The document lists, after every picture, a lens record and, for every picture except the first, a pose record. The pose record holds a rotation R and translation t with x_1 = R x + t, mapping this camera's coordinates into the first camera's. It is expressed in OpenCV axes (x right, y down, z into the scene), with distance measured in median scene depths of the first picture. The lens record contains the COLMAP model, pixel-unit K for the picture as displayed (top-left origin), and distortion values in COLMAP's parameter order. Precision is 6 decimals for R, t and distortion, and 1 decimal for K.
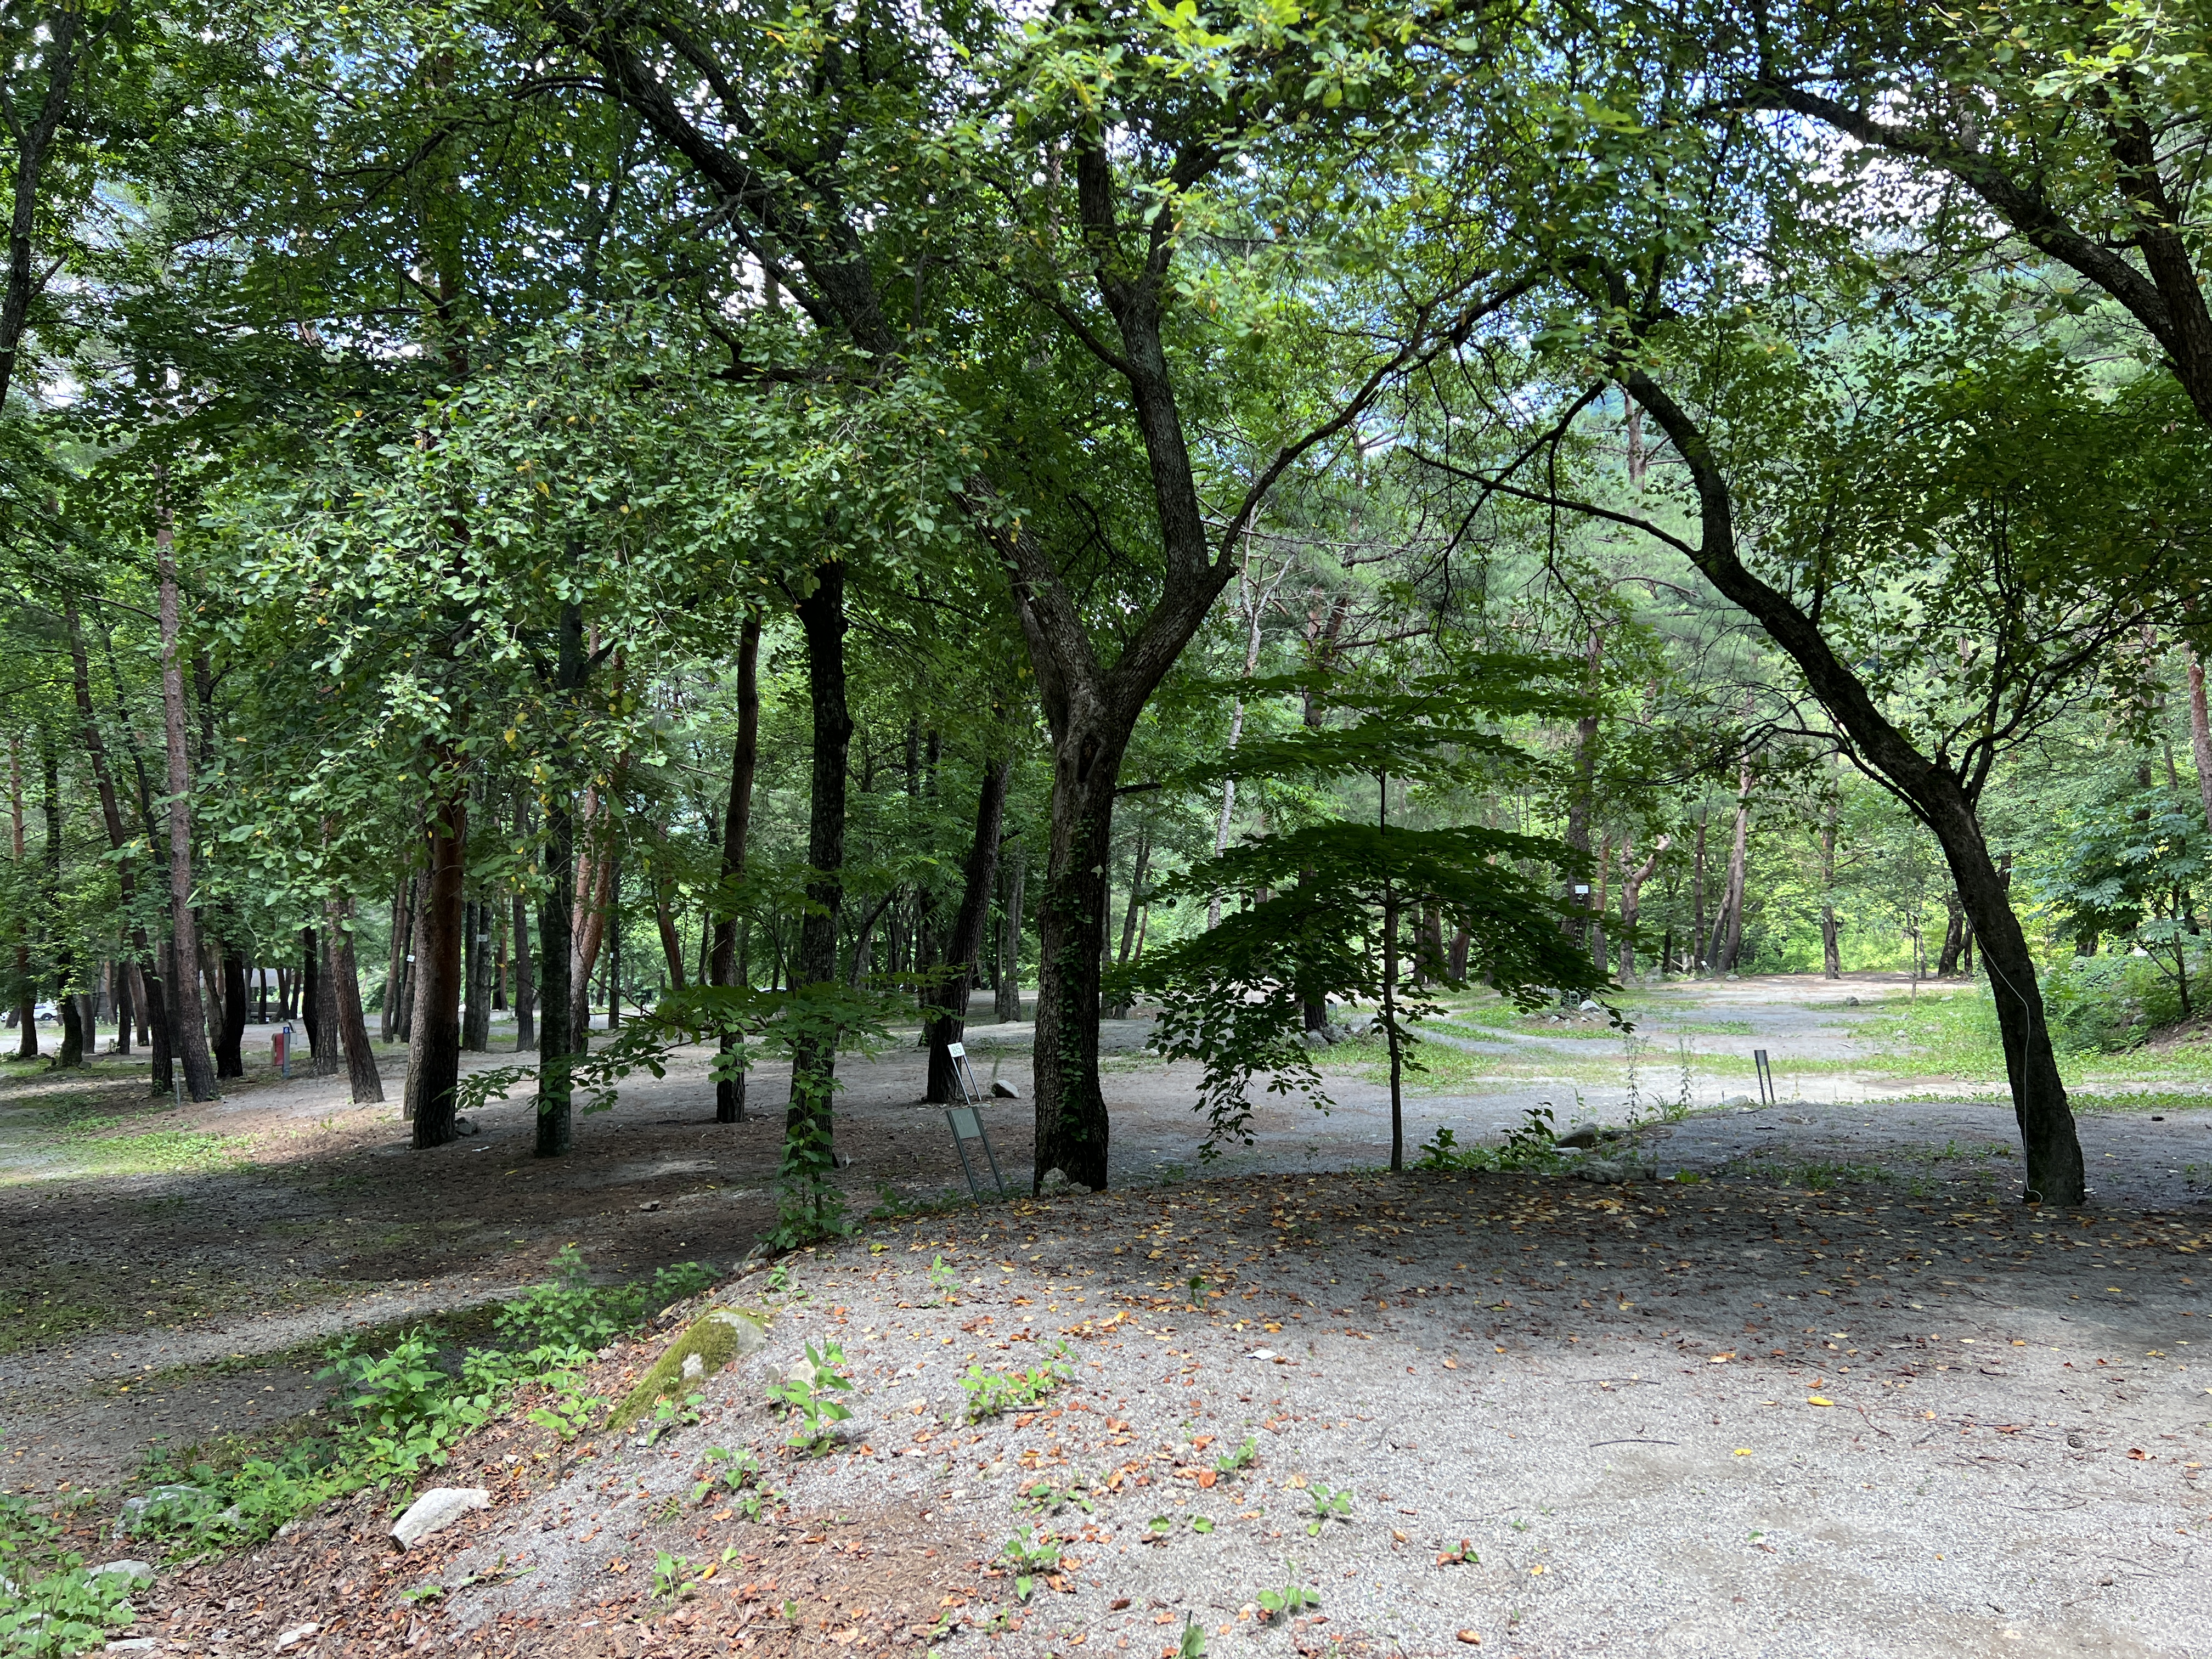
lens RADIAL K [[1639.1, 0, 1095.0], [0, 1639.1, 836.1], [0, 0, 1]] dist [0.073104, -0.073643]
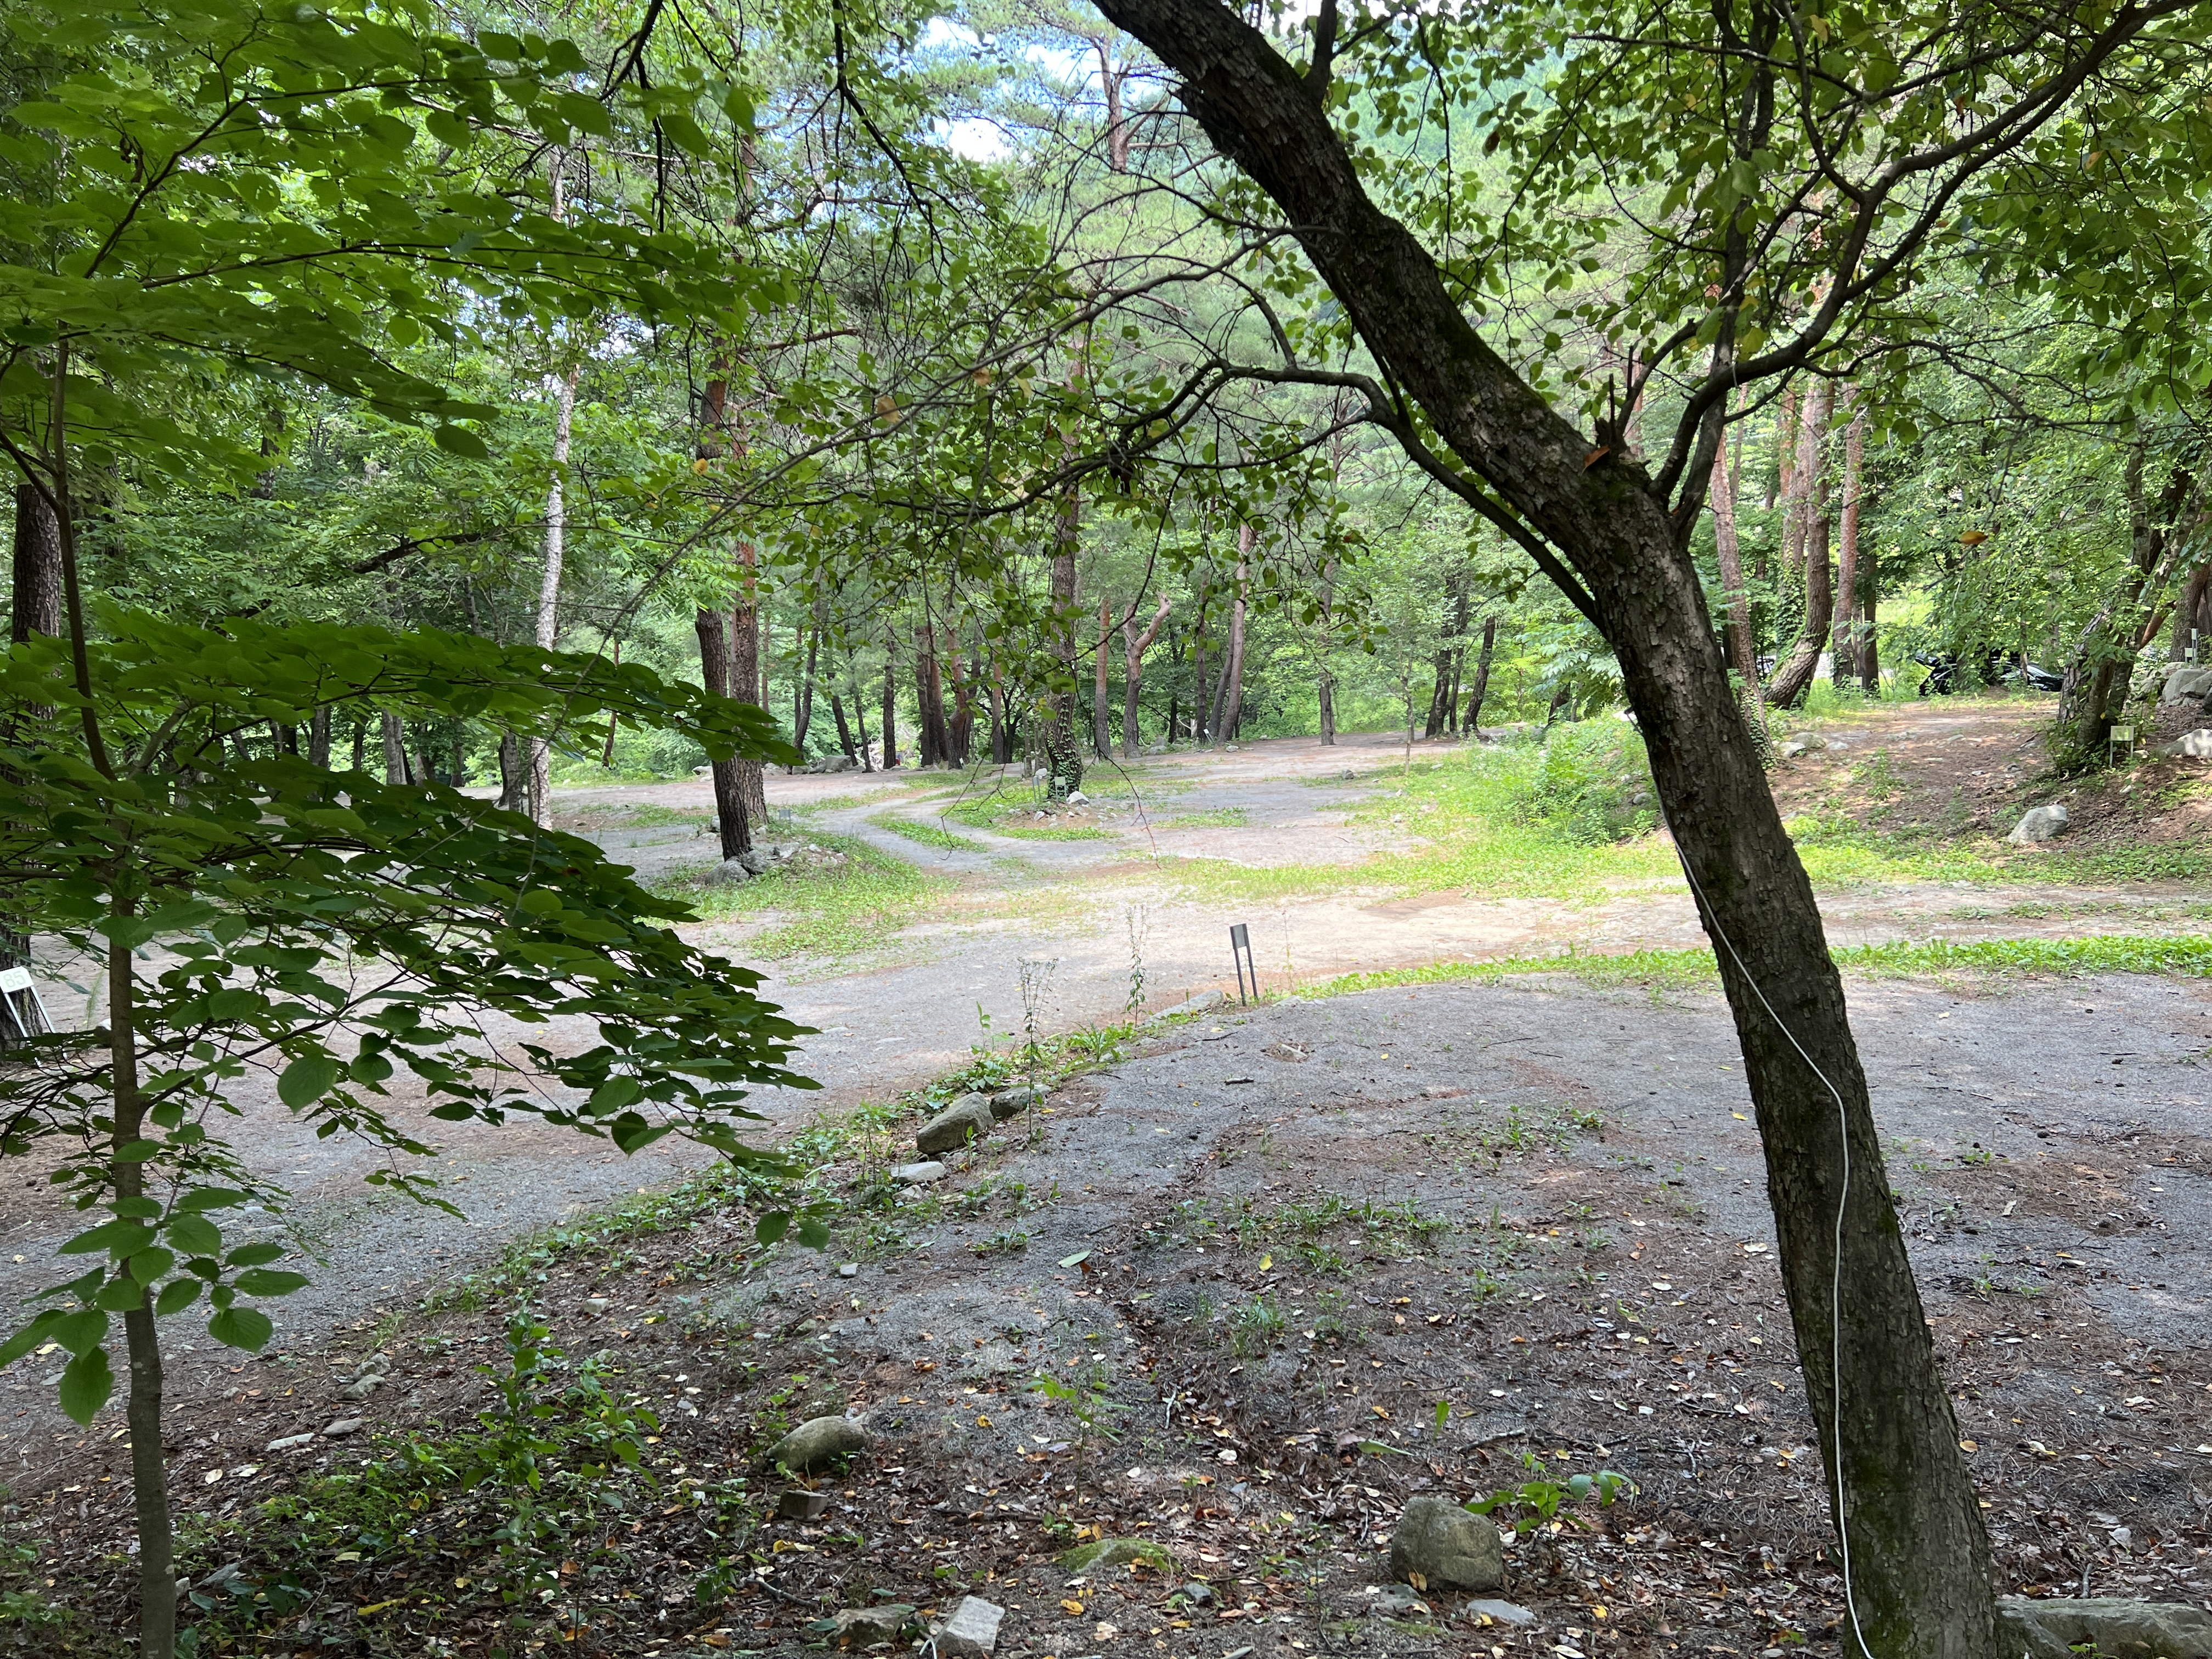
lens RADIAL K [[1639.1, 0, 1095.0], [0, 1639.1, 836.1], [0, 0, 1]] dist [0.073104, -0.073643]
pose [[0.961155, -0.054907, 0.270492, 0.106124], [0.015863, 0.989382, 0.144468, -0.004376], [-0.275553, -0.134565, 0.951821, 0.244853]]
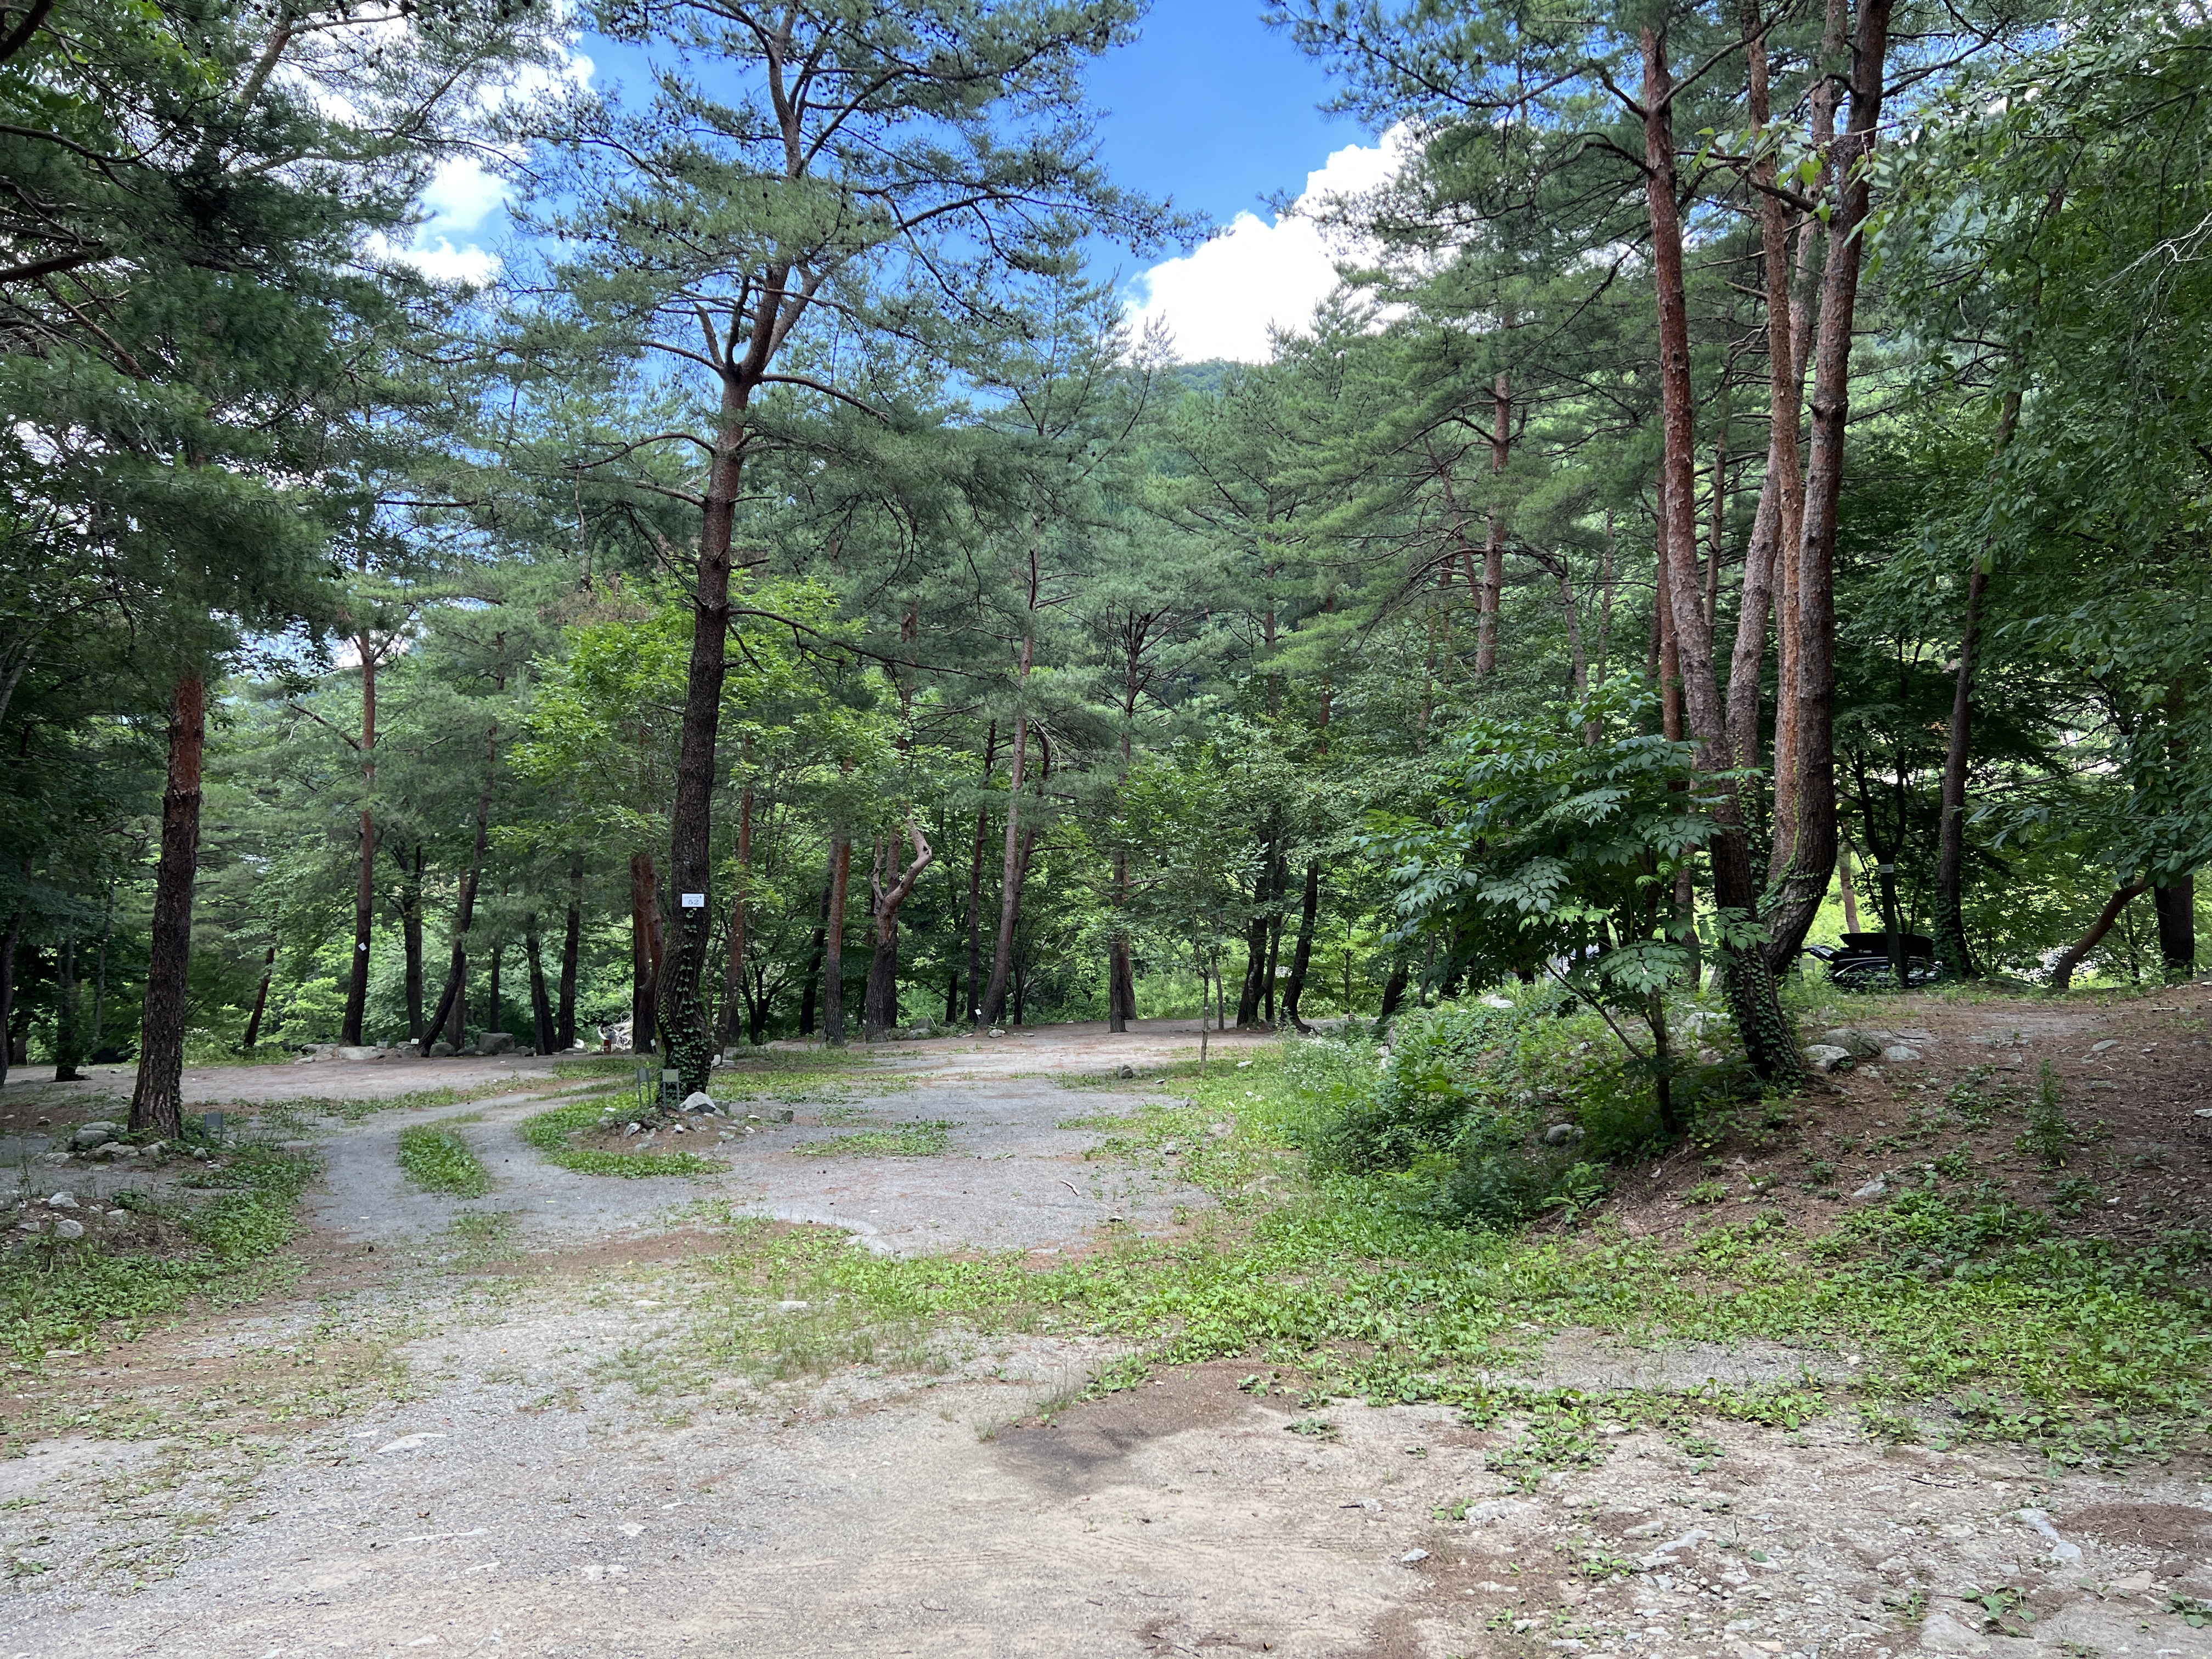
lens RADIAL K [[1639.1, 0, 1095.0], [0, 1639.1, 836.1], [0, 0, 1]] dist [0.073104, -0.073643]
pose [[0.928869, 0.028060, 0.369343, 0.315180], [-0.018445, 0.999393, -0.029540, 0.035865], [-0.369948, 0.020627, 0.928824, 0.609424]]
